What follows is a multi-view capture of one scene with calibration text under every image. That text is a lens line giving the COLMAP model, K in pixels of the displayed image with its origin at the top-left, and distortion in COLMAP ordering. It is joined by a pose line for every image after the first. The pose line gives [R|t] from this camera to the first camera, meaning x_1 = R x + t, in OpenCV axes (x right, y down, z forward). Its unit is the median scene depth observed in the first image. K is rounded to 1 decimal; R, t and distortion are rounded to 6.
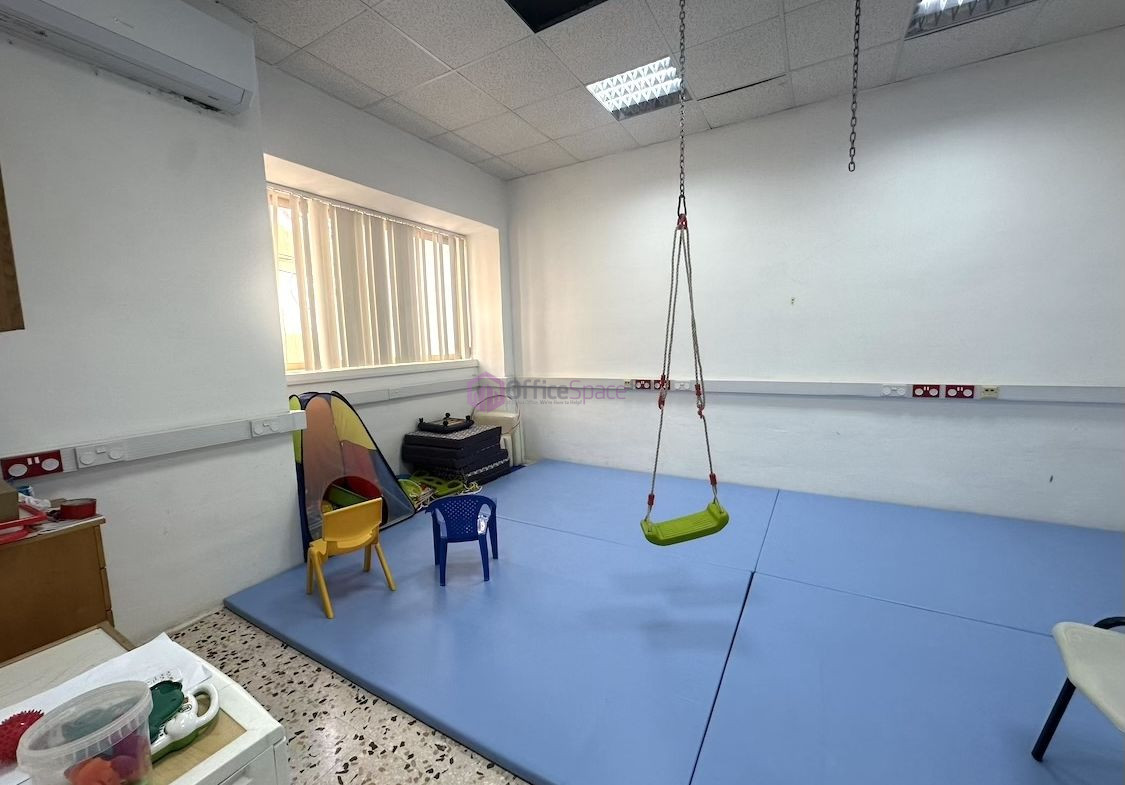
lens RADIAL K [[447.7, 0, 562.6], [0, 447.7, 394.9], [0, 0, 1]] dist [0.000776, 0.000026]
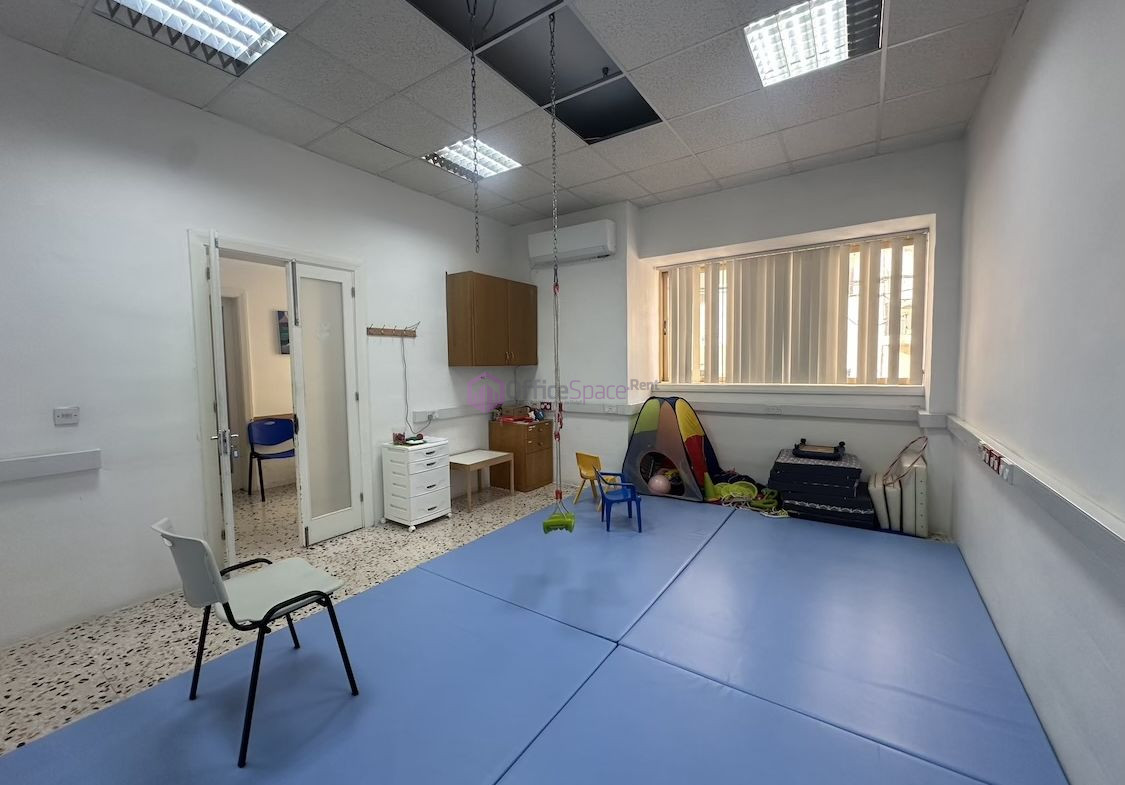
lens RADIAL K [[447.7, 0, 563.4], [0, 447.7, 392.2], [0, 0, 1]] dist [0.000776, 0.000026]
pose [[-0.066871, 0.077882, -0.994717, 0.724752], [-0.106386, 0.990709, 0.084720, -0.081661], [0.992074, 0.111489, -0.057965, 0.516026]]
